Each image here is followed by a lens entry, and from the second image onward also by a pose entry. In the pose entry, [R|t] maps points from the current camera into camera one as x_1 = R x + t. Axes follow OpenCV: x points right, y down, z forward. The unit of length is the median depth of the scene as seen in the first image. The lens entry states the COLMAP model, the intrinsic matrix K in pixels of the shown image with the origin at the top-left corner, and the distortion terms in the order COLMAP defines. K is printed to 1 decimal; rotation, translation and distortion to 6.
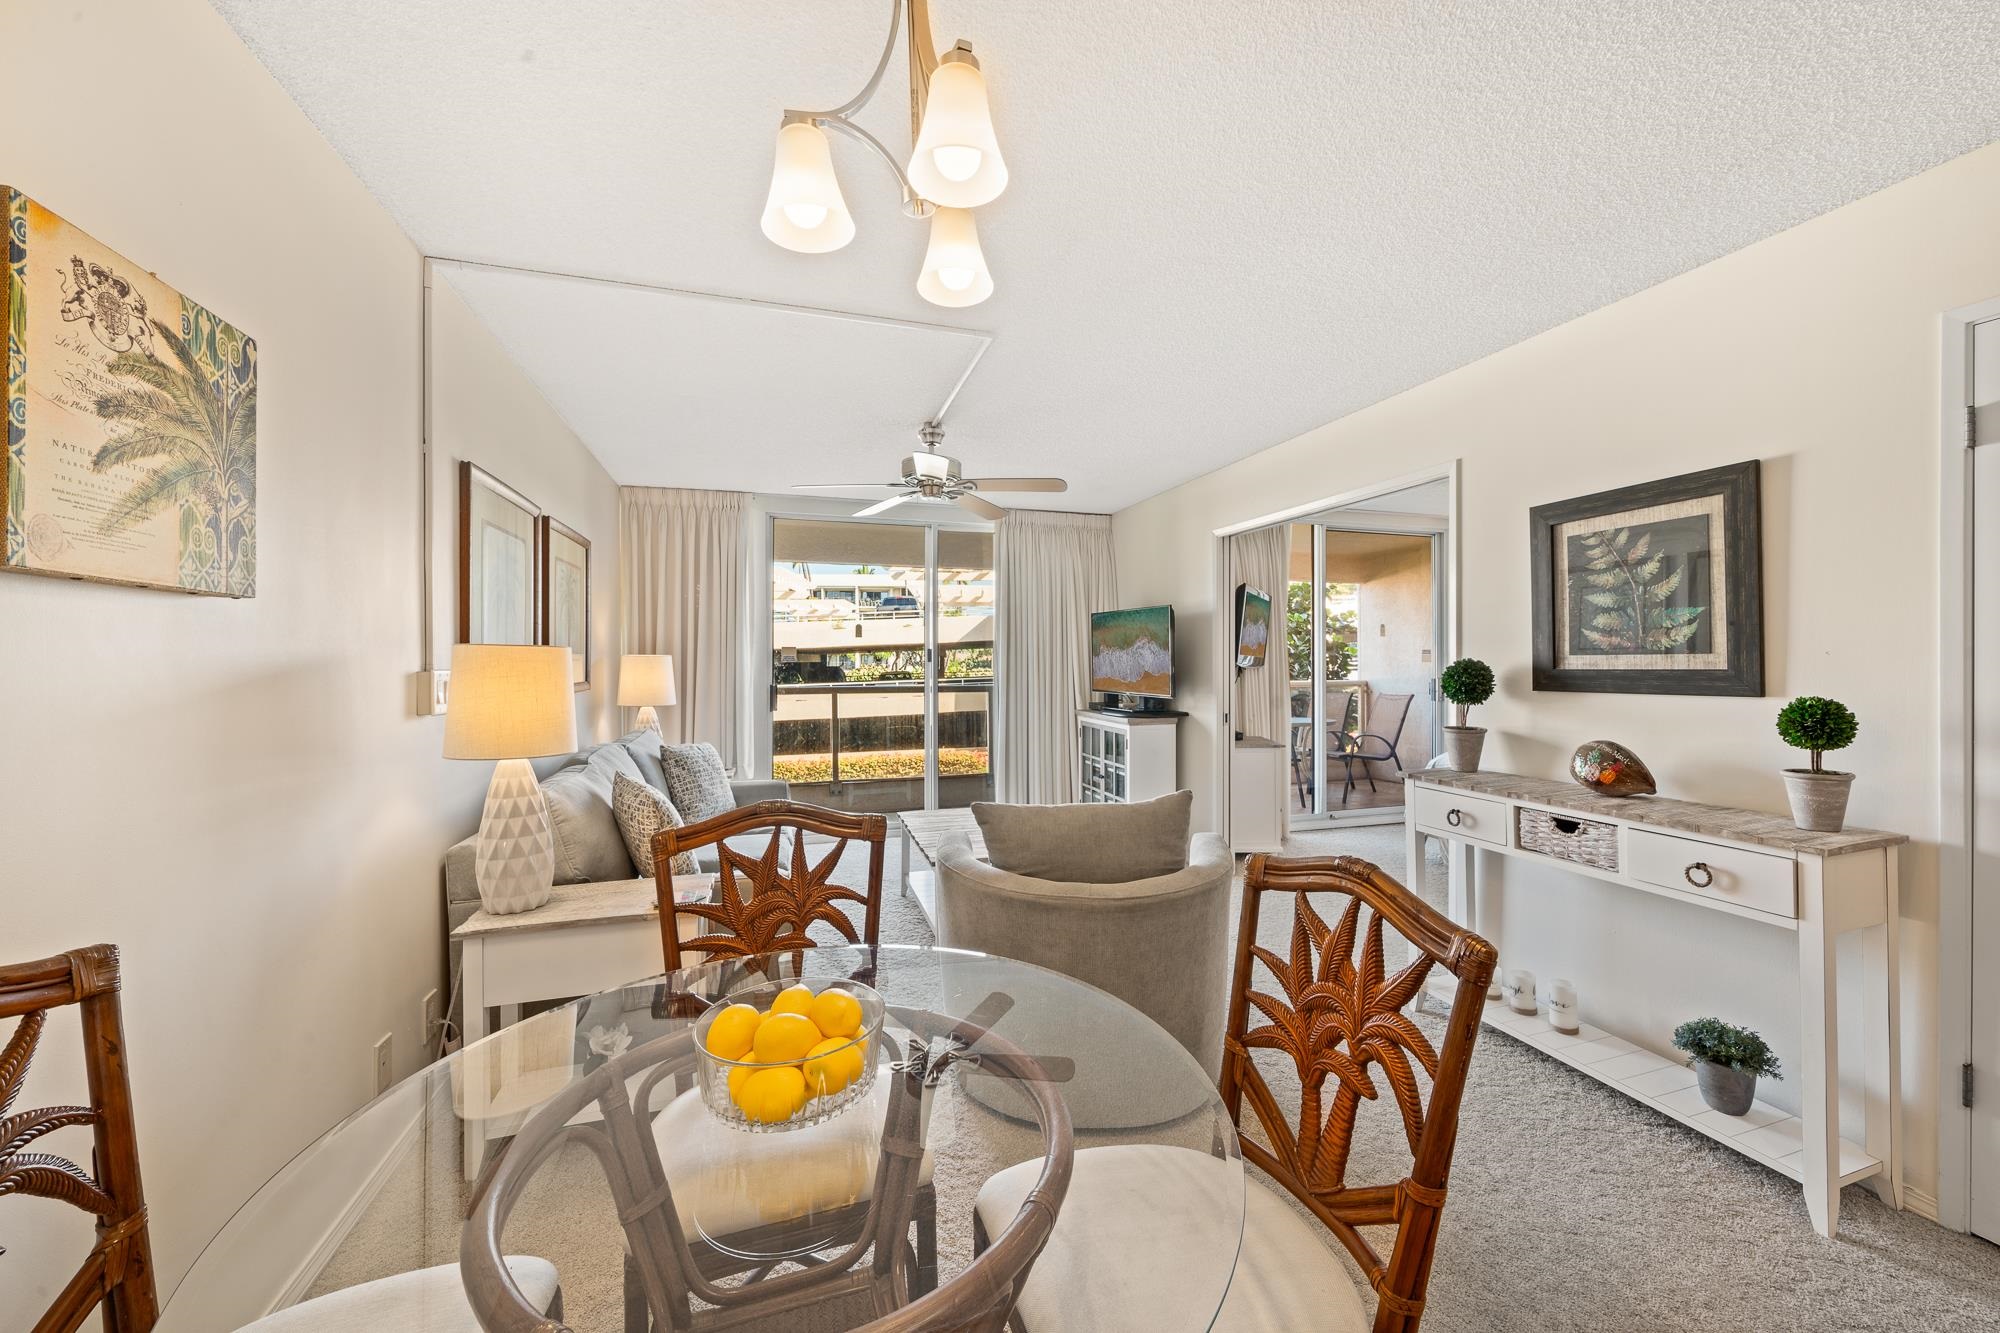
lens RADIAL K [[766.9, 0, 1000.5], [0, 766.9, 652.4], [0, 0, 1]] dist [-0.002986, -0.000137]
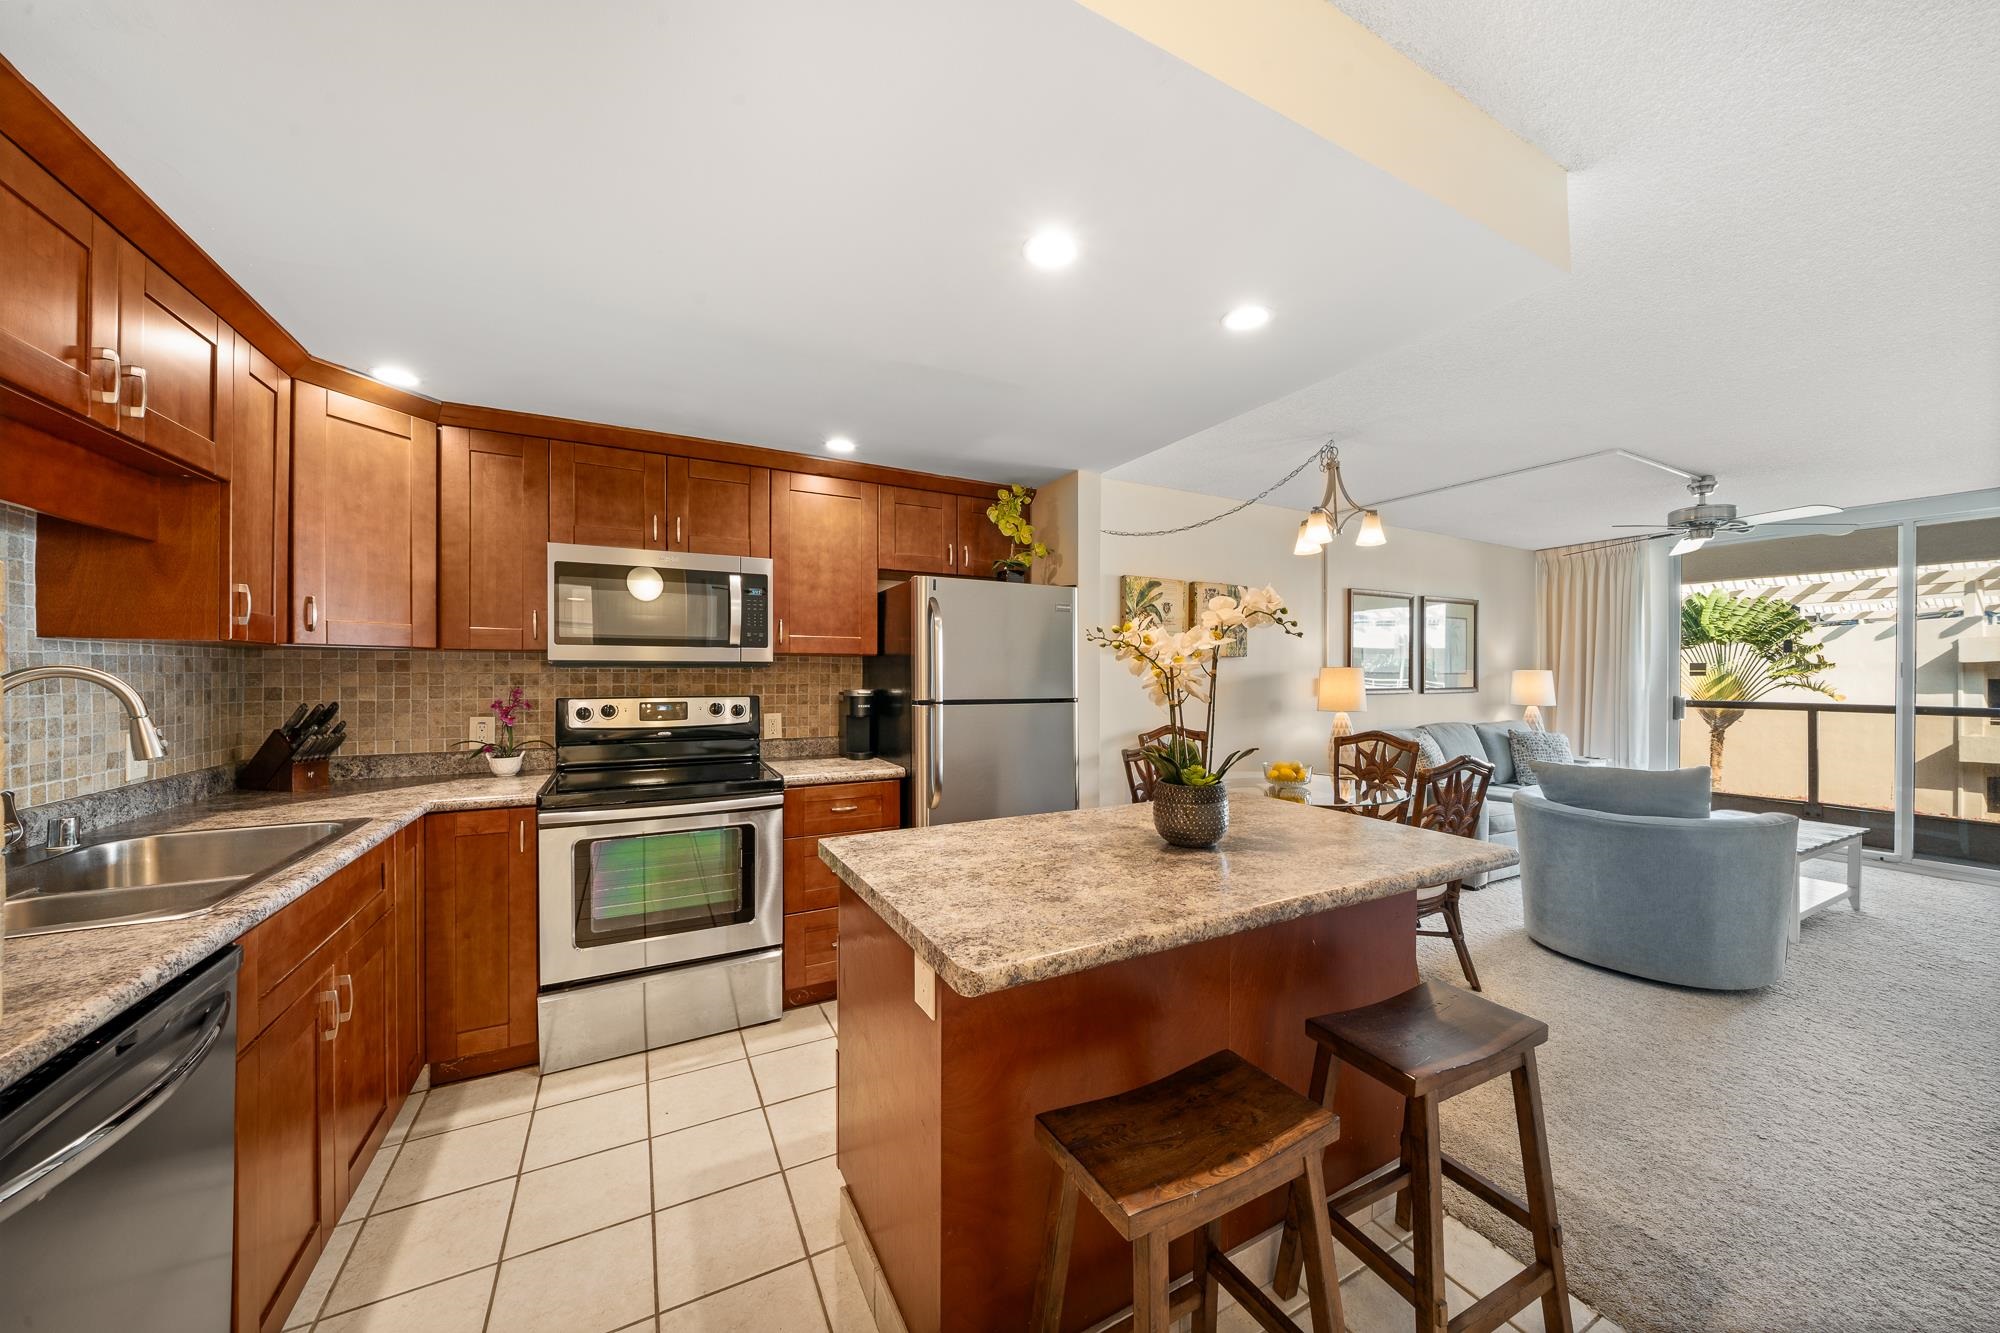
lens RADIAL K [[686.8, 0, 1004.1], [0, 686.8, 677.9], [0, 0, 1]] dist [-0.005354, -0.000231]
pose [[0.193707, 0.009791, -0.981011, 0.595337], [0.005727, 0.999922, 0.011110, -0.002206], [0.981043, -0.007770, 0.193636, -0.218172]]
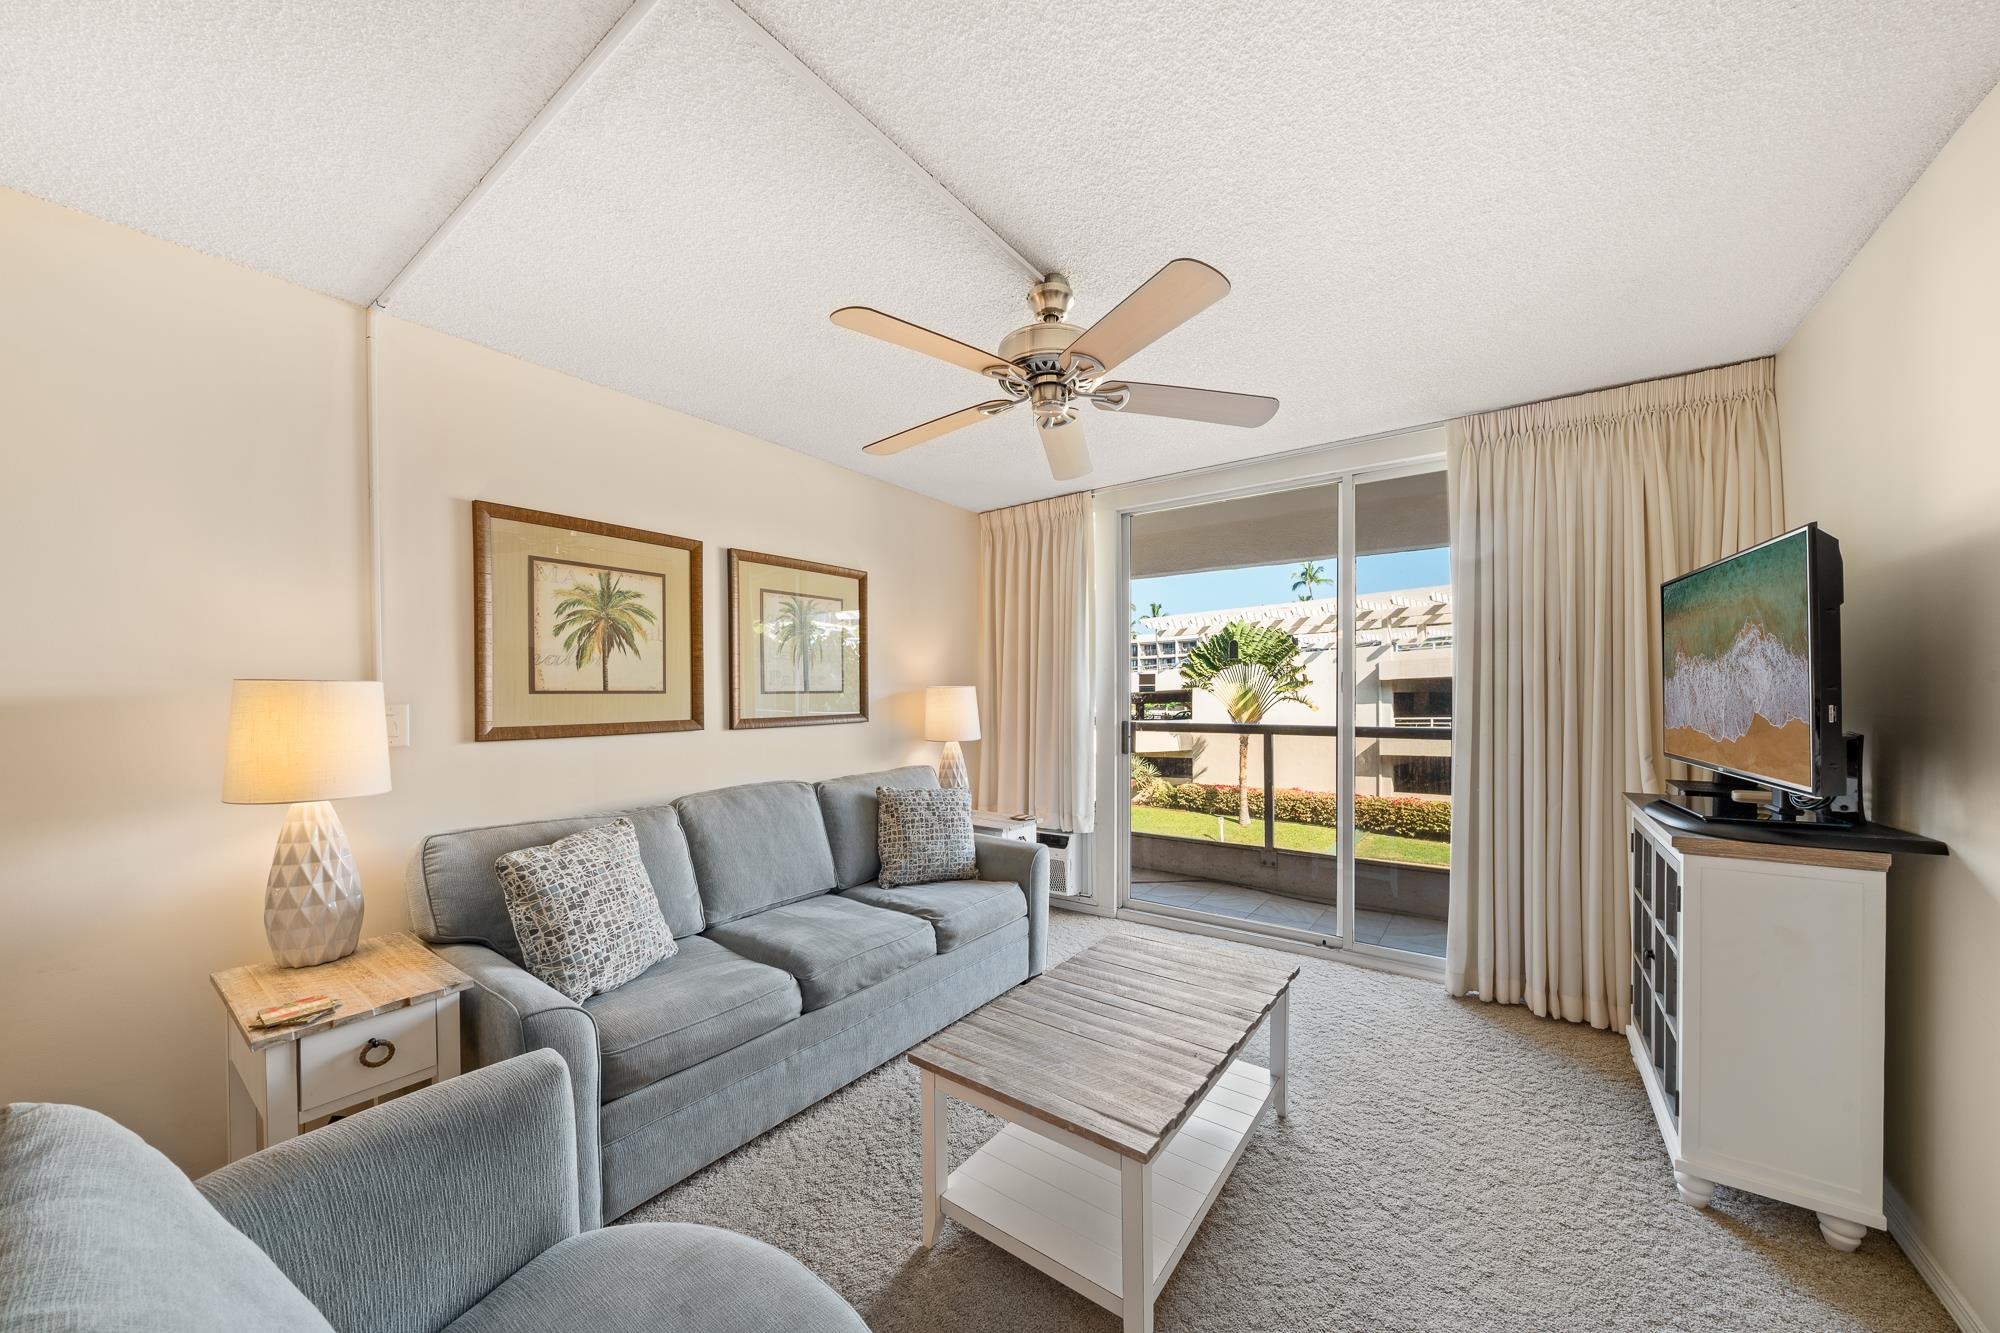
lens RADIAL K [[686.8, 0, 1007.6], [0, 686.8, 698.9], [0, 0, 1]] dist [-0.005354, -0.000231]
pose [[0.607648, 0.004084, -0.794196, 0.242449], [0.013708, 0.999784, 0.015630, 0.006904], [0.794088, -0.020384, 0.607461, 0.532772]]
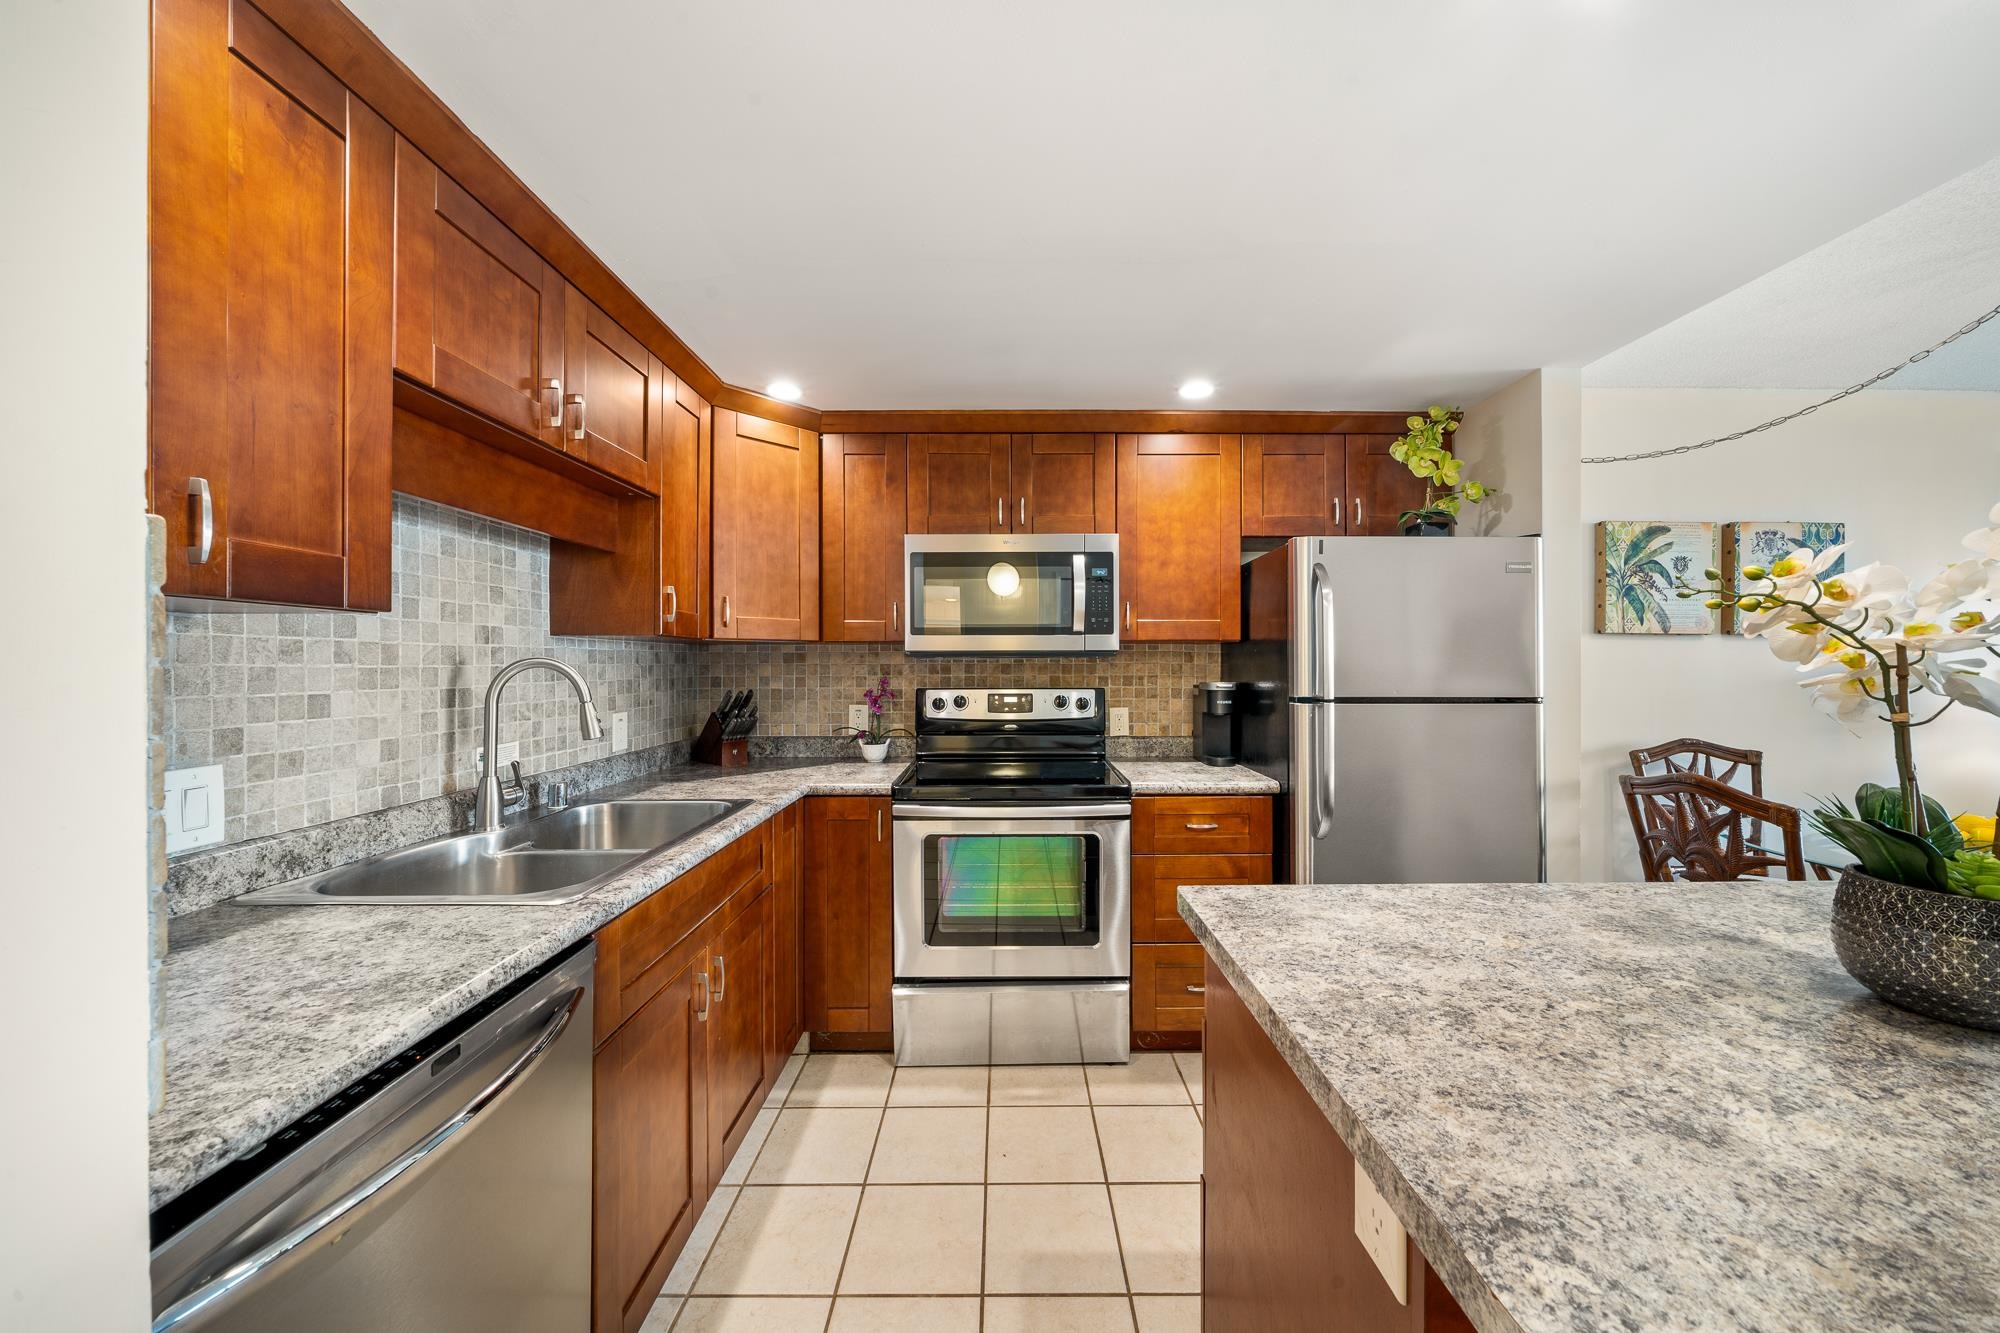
lens RADIAL K [[686.8, 0, 1006.0], [0, 686.8, 666.0], [0, 0, 1]] dist [-0.005354, -0.000231]
pose [[-0.291038, 0.005620, -0.956695, 0.497921], [0.010476, 0.999942, 0.002688, -0.000828], [0.956654, -0.009240, -0.291079, -0.229989]]
